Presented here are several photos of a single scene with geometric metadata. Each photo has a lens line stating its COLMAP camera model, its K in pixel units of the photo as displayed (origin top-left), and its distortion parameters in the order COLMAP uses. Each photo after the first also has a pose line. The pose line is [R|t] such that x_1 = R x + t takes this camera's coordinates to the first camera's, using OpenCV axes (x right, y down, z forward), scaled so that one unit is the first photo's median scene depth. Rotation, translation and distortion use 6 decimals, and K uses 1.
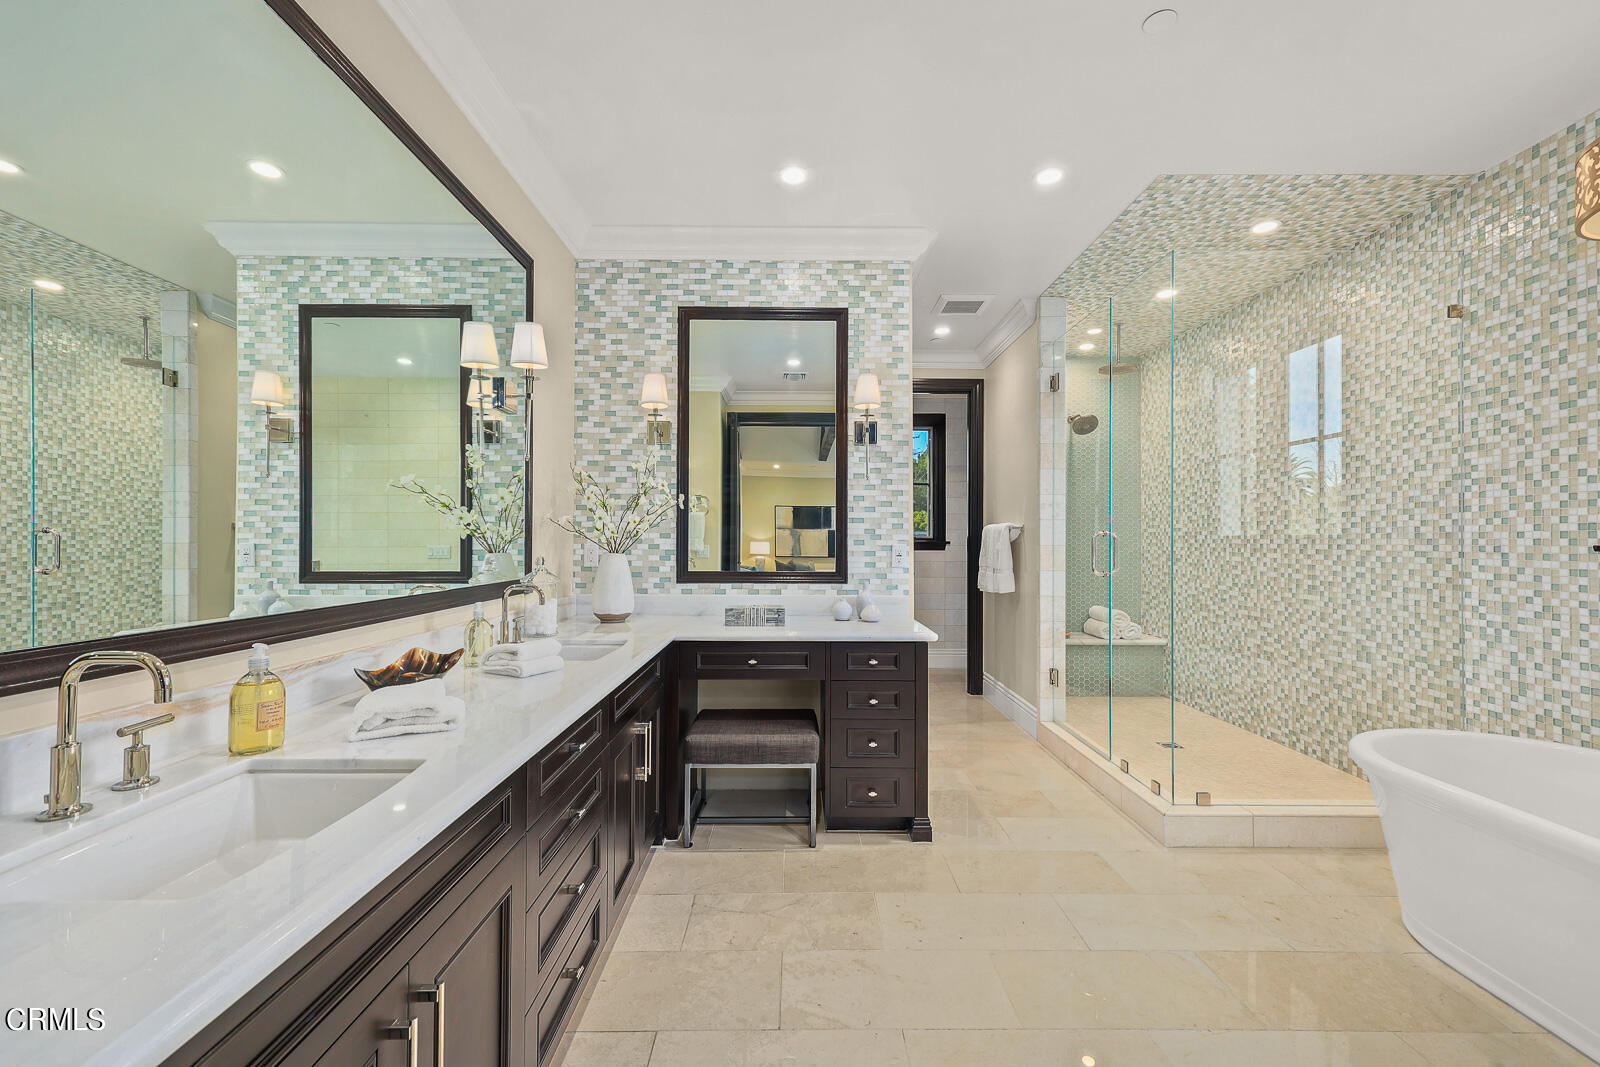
lens RADIAL K [[644.5, 0, 807.6], [0, 644.5, 537.1], [0, 0, 1]] dist [0.007240, 0.000505]
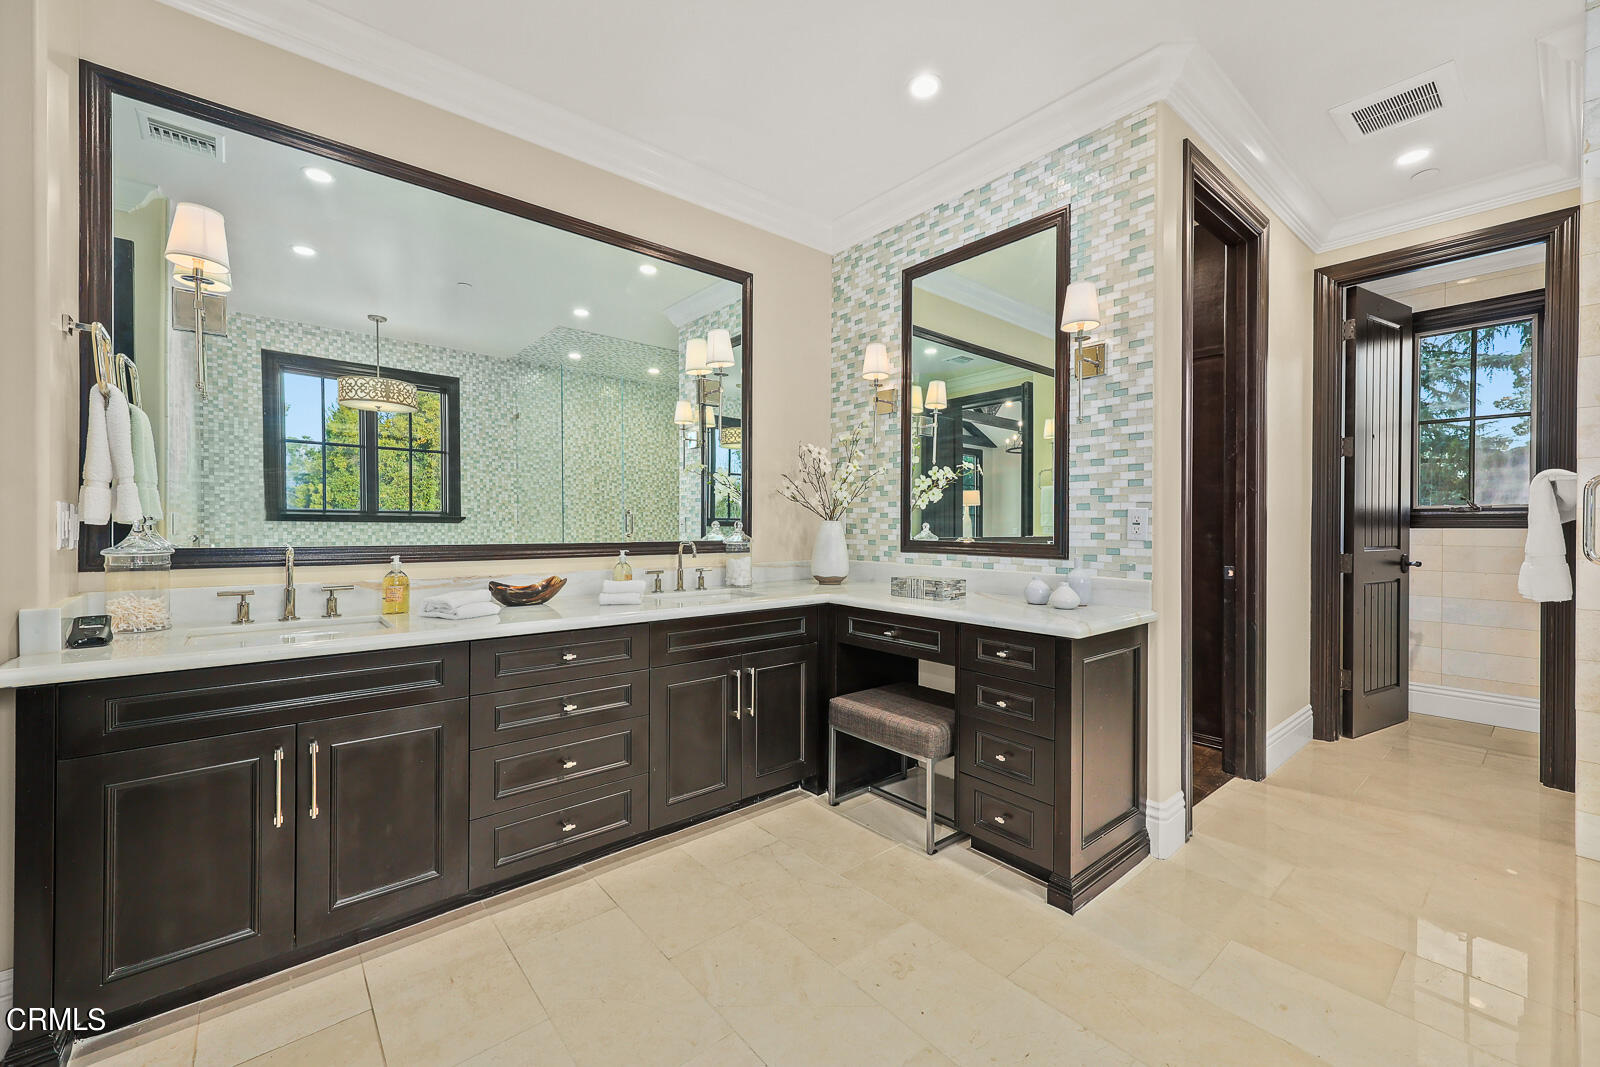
lens RADIAL K [[644.5, 0, 807.6], [0, 644.5, 528.5], [0, 0, 1]] dist [0.007240, 0.000505]
pose [[0.633505, 0.003498, -0.773731, 0.469149], [0.004535, 0.999956, 0.008233, 0.026652], [0.773725, -0.008725, 0.633461, 0.263417]]
